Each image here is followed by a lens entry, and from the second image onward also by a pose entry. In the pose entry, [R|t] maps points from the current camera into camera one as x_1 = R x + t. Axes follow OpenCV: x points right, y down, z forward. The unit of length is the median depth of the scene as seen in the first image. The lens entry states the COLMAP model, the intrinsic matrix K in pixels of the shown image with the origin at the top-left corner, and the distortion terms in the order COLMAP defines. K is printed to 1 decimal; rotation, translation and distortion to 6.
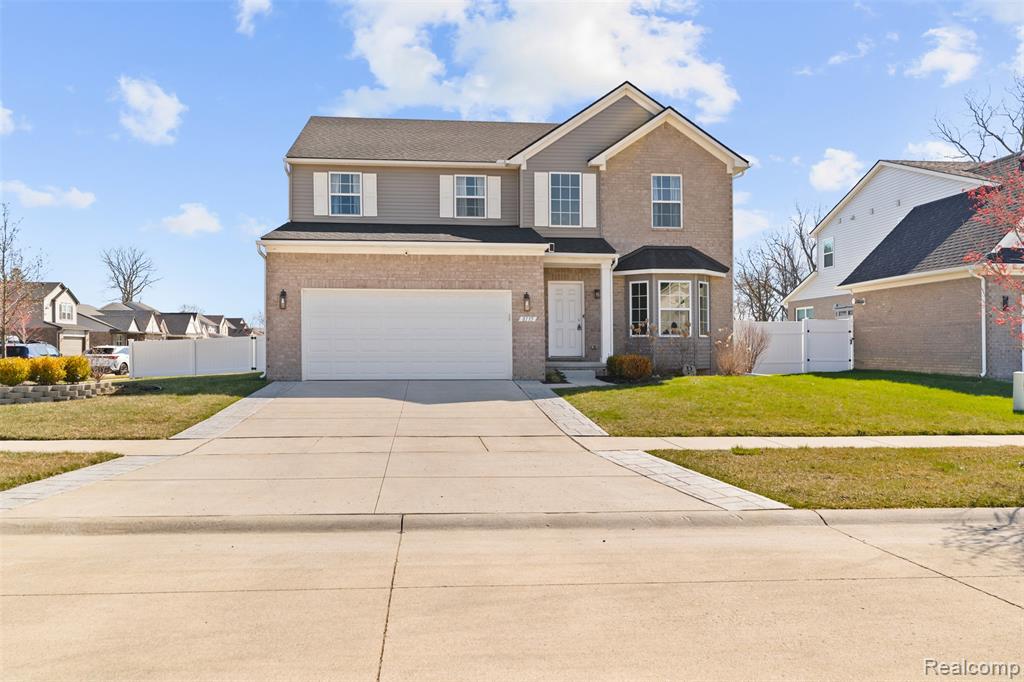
lens RADIAL K [[808.7, 0, 520.5], [0, 808.7, 359.2], [0, 0, 1]] dist [0.005259, 0.000100]
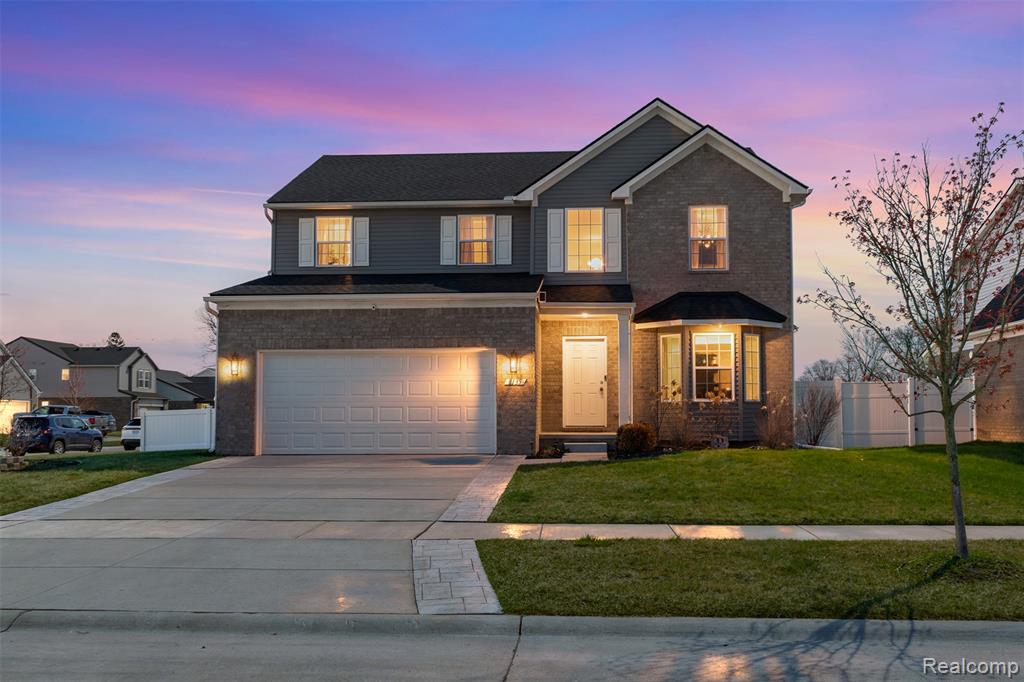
lens RADIAL K [[956.0, 0, 559.7], [0, 956.0, 387.9], [0, 0, 1]] dist [-0.002062, 0.000000]
pose [[0.990332, -0.009673, -0.138383, 0.174483], [0.003589, 0.999018, -0.044153, 0.000617], [0.138674, 0.043229, 0.989394, 0.018072]]
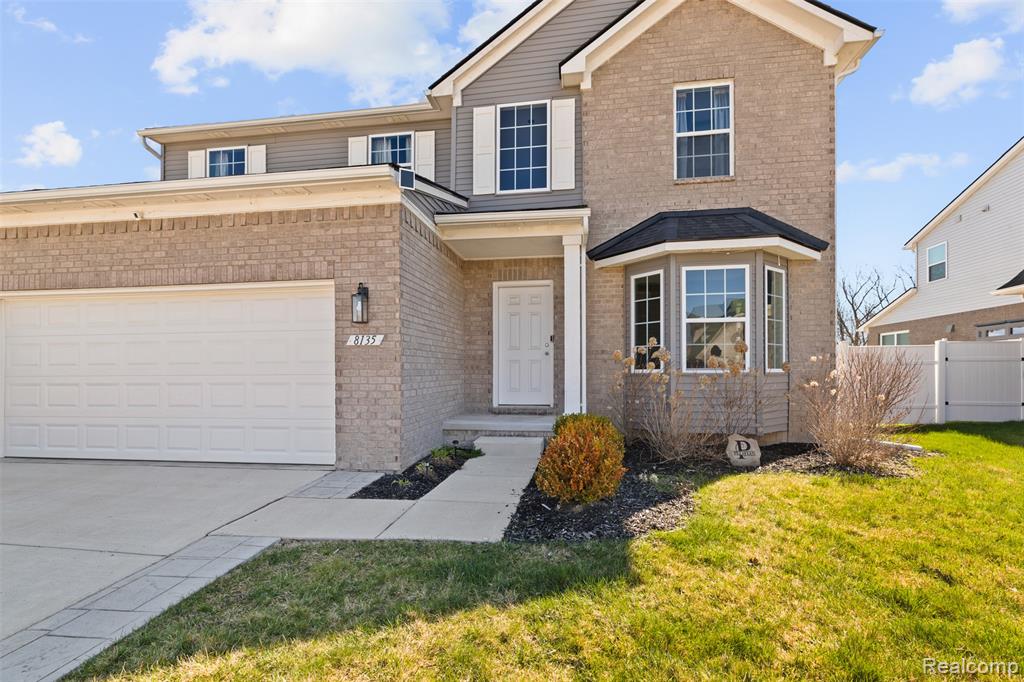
lens RADIAL K [[471.4, 0, 514.6], [0, 471.4, 384.1], [0, 0, 1]] dist [0.004876, -0.000224]
pose [[0.966224, 0.000862, -0.257703, 0.147218], [0.002187, 0.999931, 0.011546, -0.024725], [0.257695, -0.011720, 0.966155, 0.684852]]
